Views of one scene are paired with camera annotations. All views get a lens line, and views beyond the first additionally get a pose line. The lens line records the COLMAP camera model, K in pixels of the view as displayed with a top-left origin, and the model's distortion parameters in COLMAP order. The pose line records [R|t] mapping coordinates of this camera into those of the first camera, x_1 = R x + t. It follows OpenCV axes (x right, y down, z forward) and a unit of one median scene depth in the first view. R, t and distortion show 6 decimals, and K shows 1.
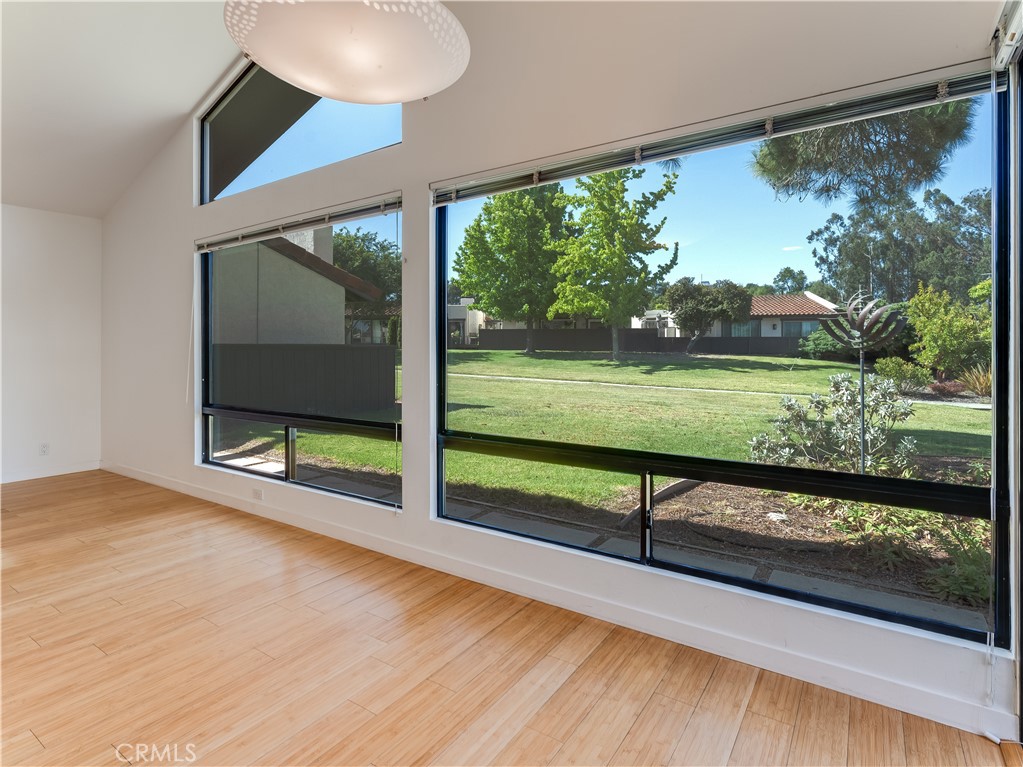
lens RADIAL K [[536.9, 0, 509.5], [0, 536.9, 350.5], [0, 0, 1]] dist [-0.018822, 0.009508]
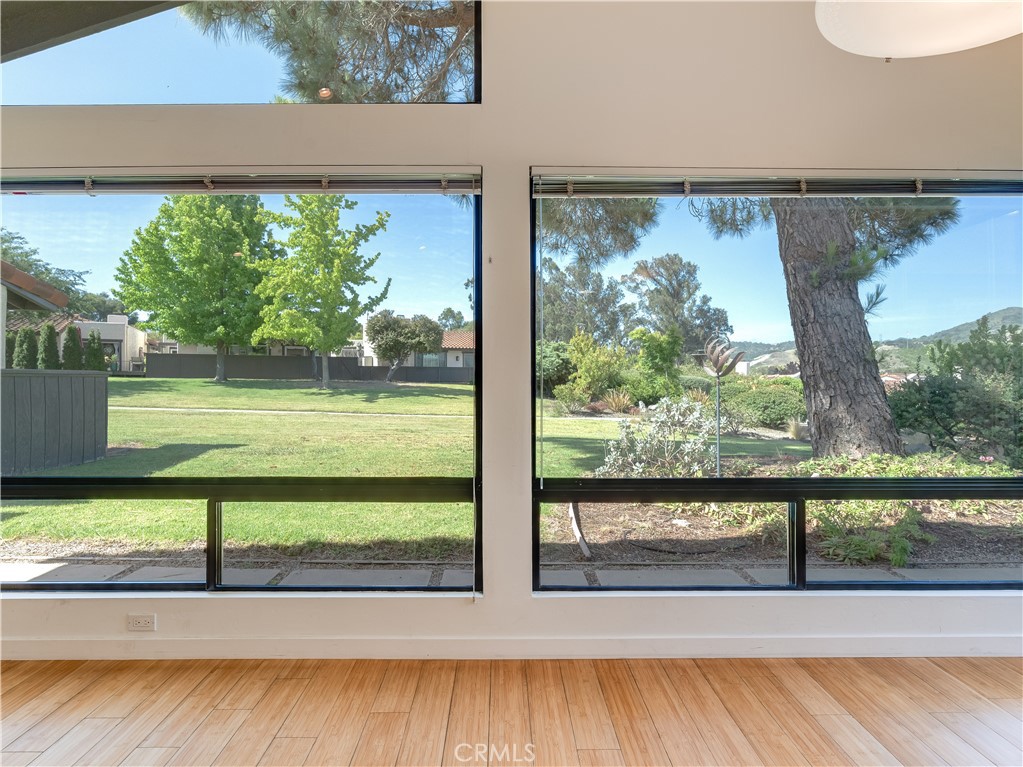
lens RADIAL K [[511.0, 0, 503.7], [0, 511.0, 375.1], [0, 0, 1]] dist [-0.005630, -0.000071]
pose [[0.825104, 0.004882, 0.564960, -0.058717], [-0.000863, 0.999972, -0.007381, -0.000127], [-0.564981, 0.005602, 0.825085, 0.039810]]
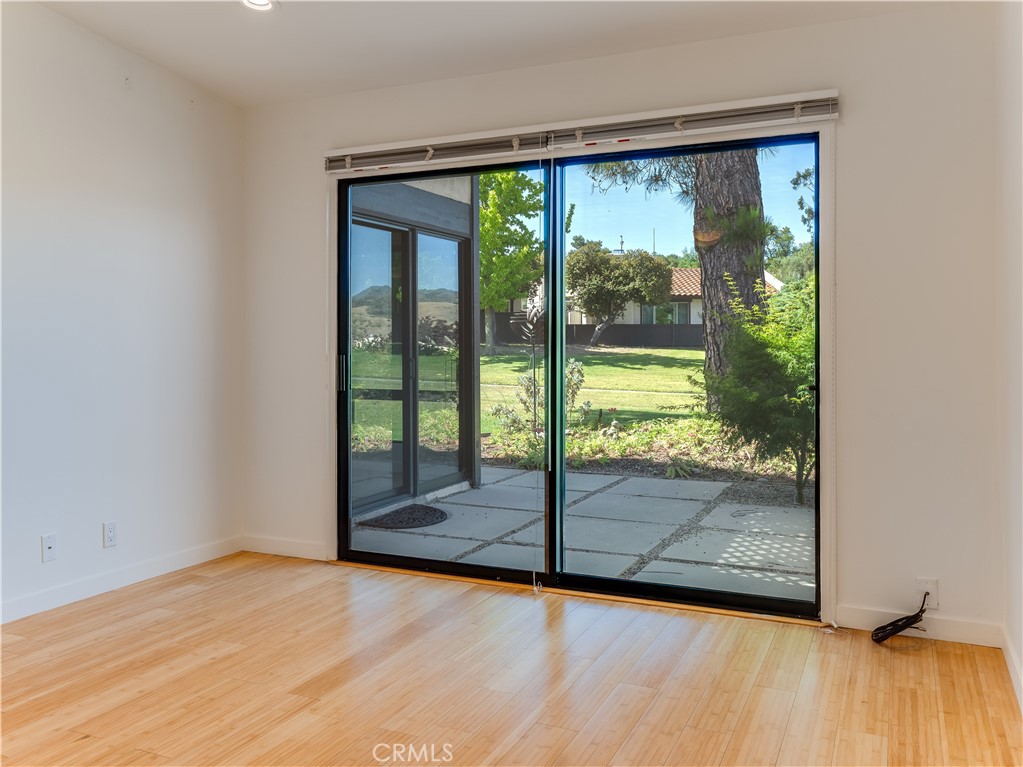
lens RADIAL K [[851.1, 0, 513.4], [0, 851.1, 344.7], [0, 0, 1]] dist [0.000688, 0.012019]
pose [[0.985977, -0.001969, 0.166867, 0.027379], [0.001432, 0.999993, 0.003341, -0.000516], [-0.166873, -0.003056, 0.985974, -0.188882]]
